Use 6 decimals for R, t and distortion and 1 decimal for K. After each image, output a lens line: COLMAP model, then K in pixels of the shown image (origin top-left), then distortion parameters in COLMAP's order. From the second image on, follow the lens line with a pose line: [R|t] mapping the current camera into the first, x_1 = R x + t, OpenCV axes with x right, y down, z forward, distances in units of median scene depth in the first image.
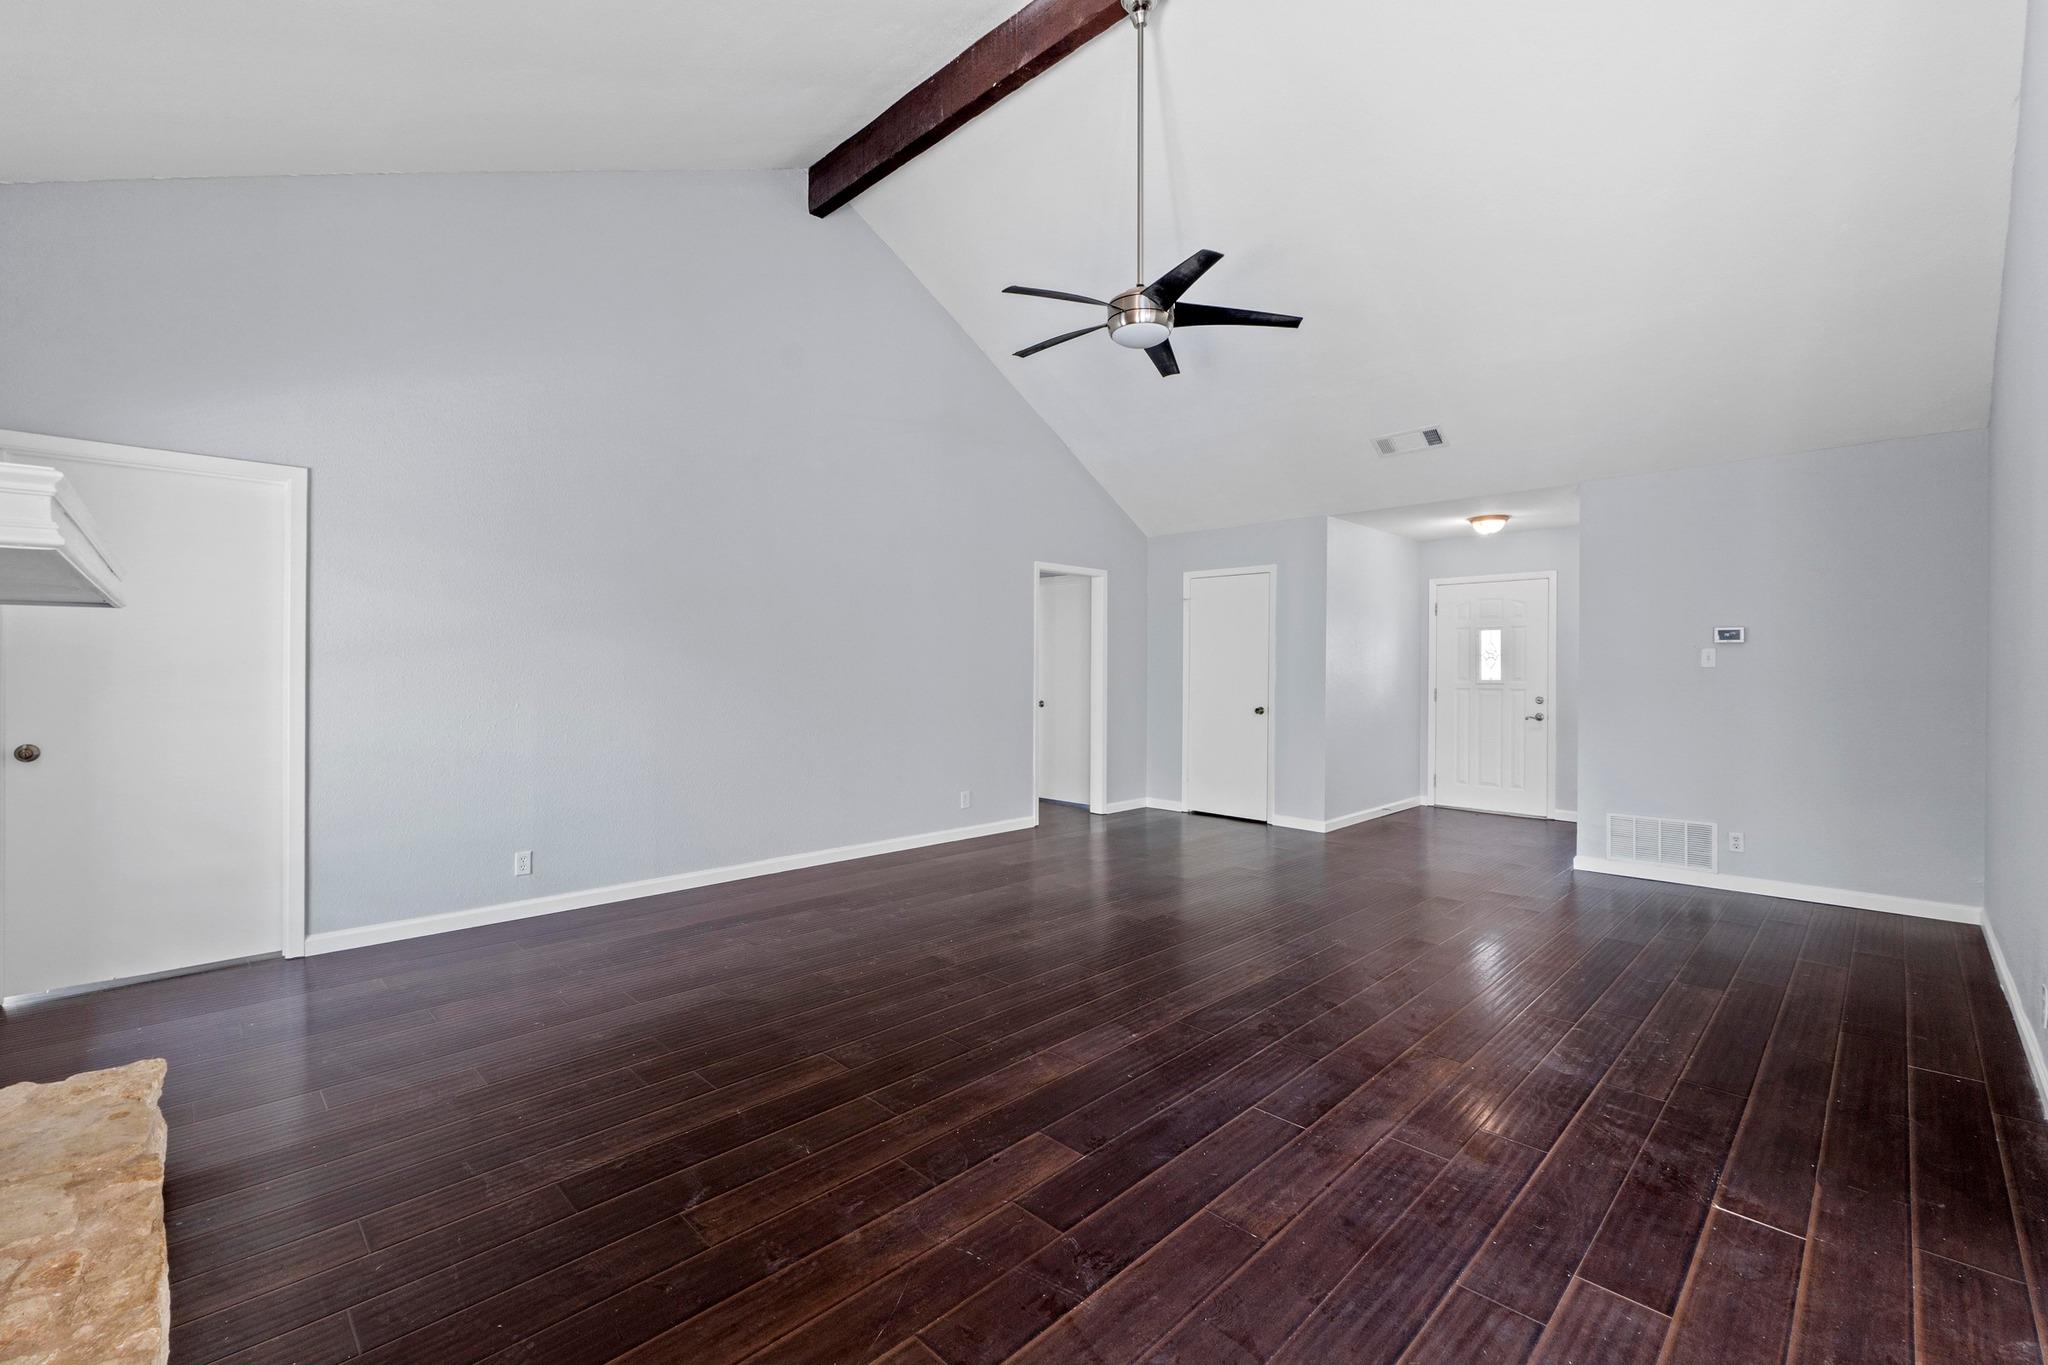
lens RADIAL K [[869.6, 0, 1014.3], [0, 869.6, 664.4], [0, 0, 1]] dist [-0.005328, -0.000914]
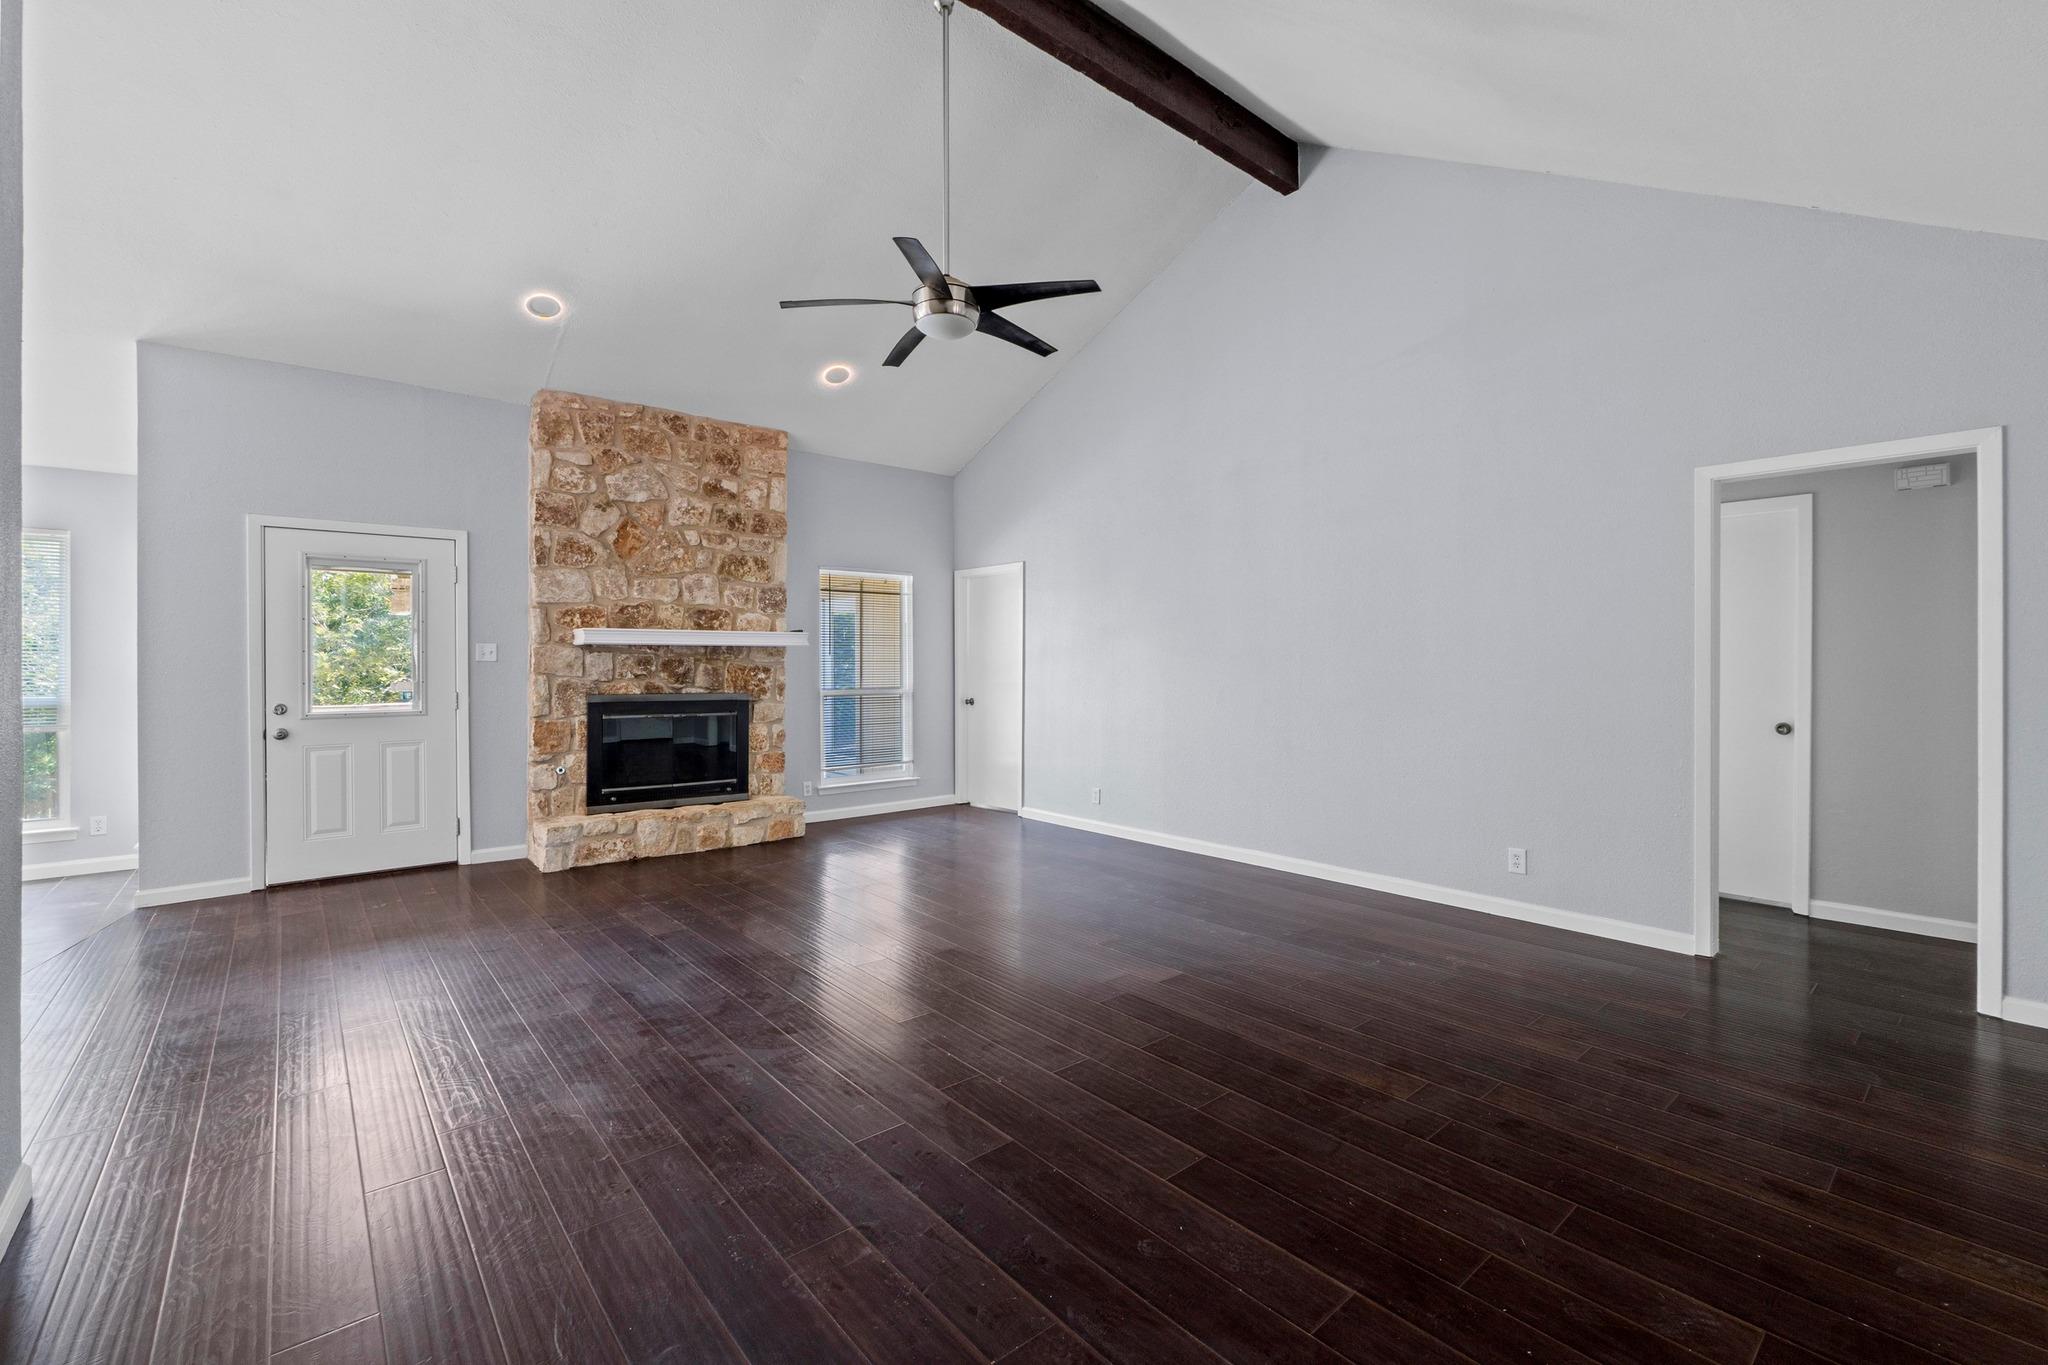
lens RADIAL K [[869.6, 0, 1014.6], [0, 869.6, 663.5], [0, 0, 1]] dist [-0.005328, -0.000914]
pose [[-0.076951, -0.003577, -0.997028, 0.947937], [0.005914, 0.999974, -0.004044, 0.005494], [0.997017, -0.006208, -0.076928, 0.980614]]
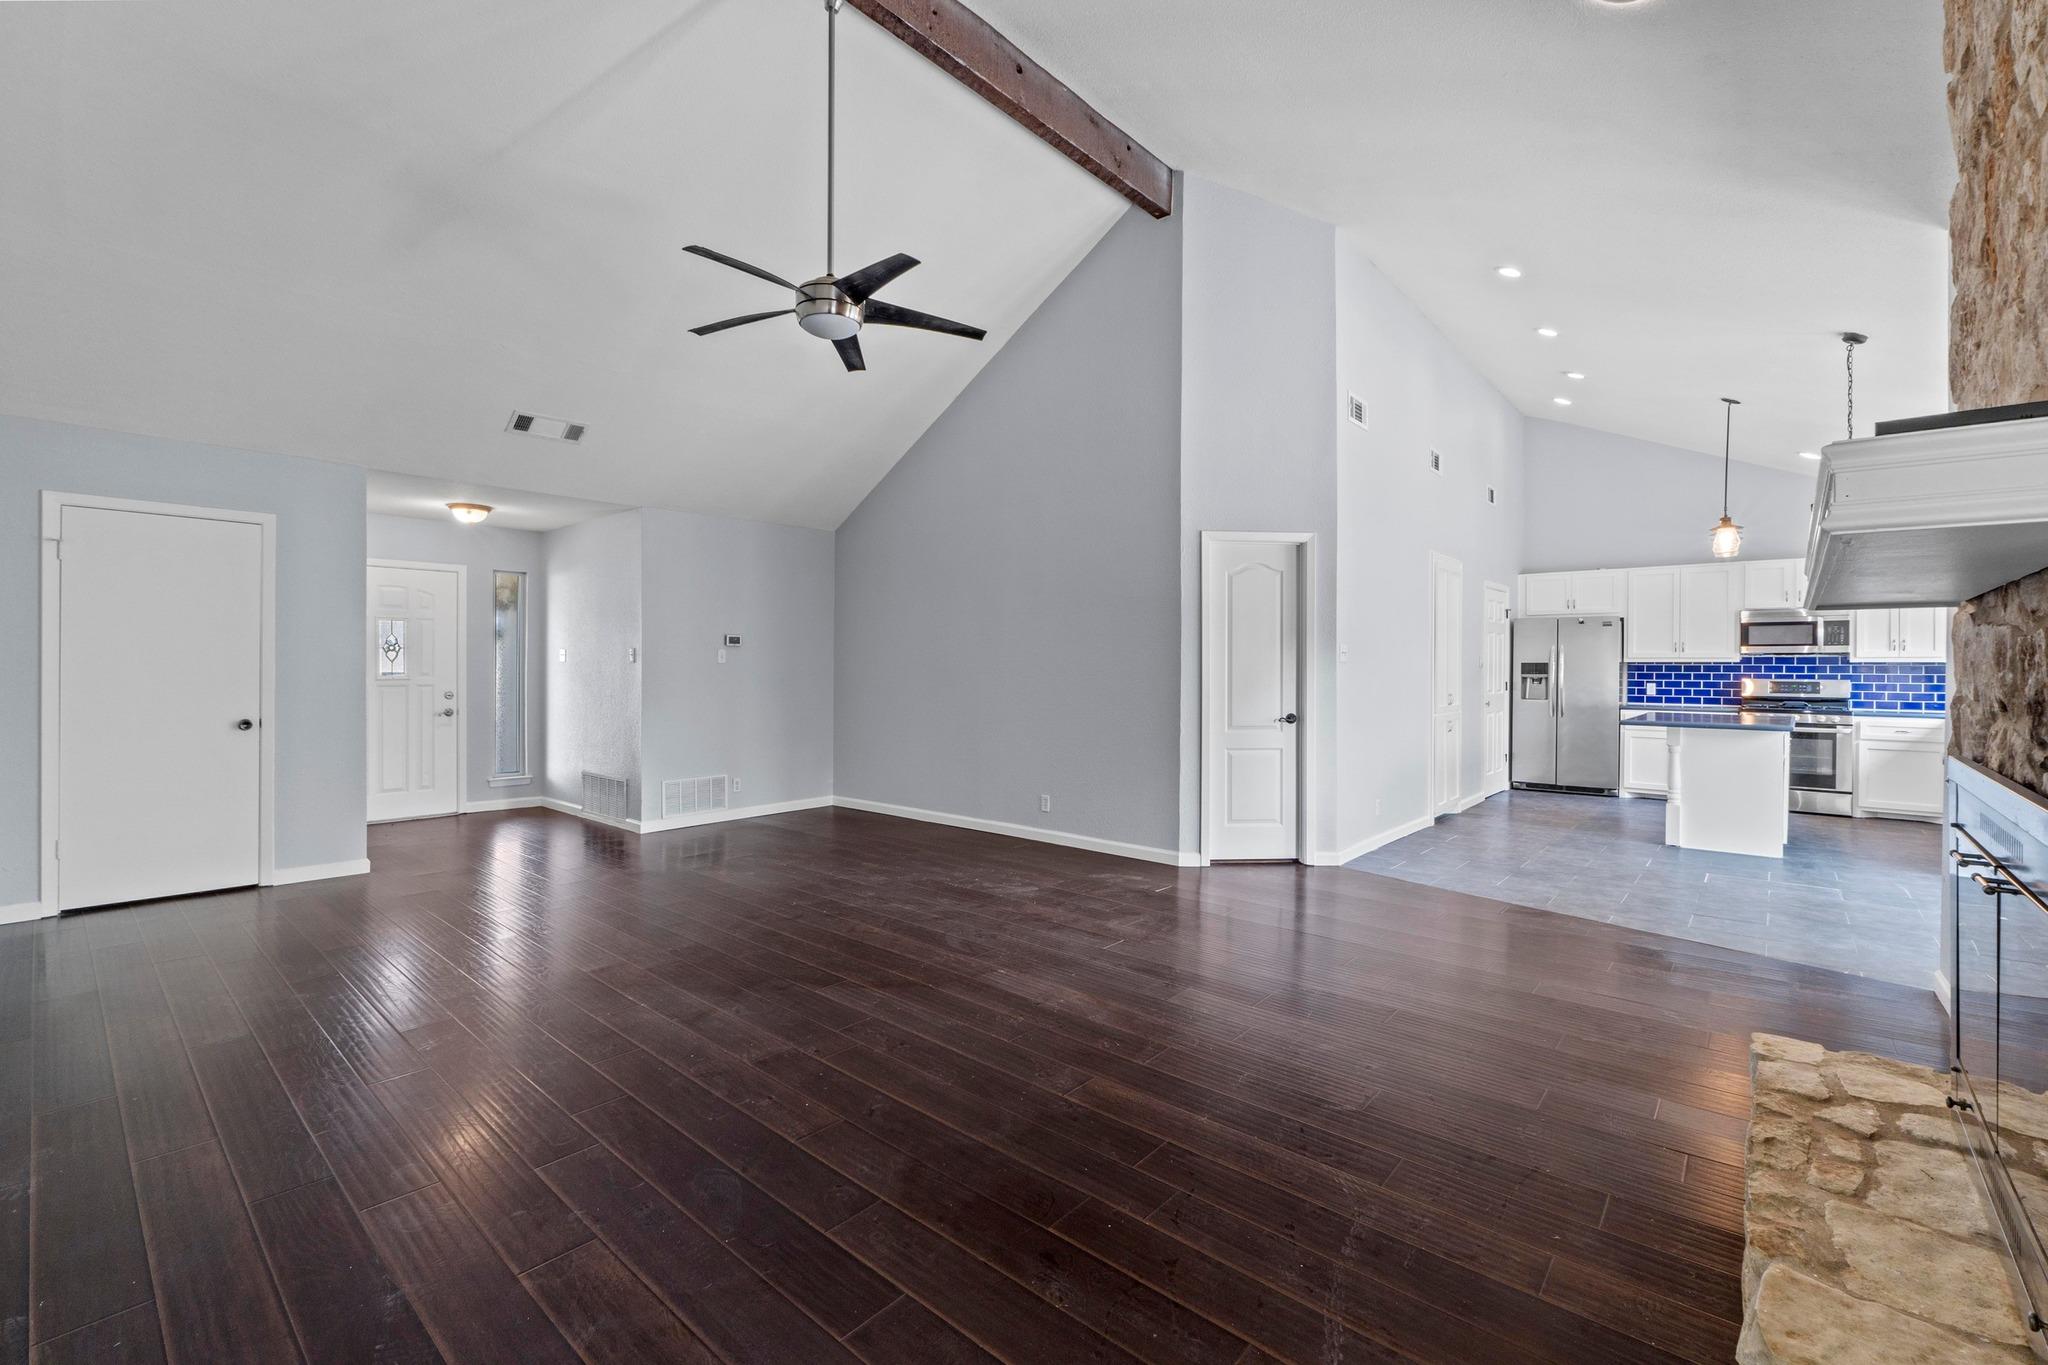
lens RADIAL K [[869.6, 0, 1023.5], [0, 869.6, 672.5], [0, 0, 1]] dist [-0.005328, -0.000914]
pose [[-0.081262, -0.011137, 0.996631, -0.727360], [-0.008541, 0.999909, 0.010477, -0.000198], [-0.996656, -0.007660, -0.081350, 0.733198]]
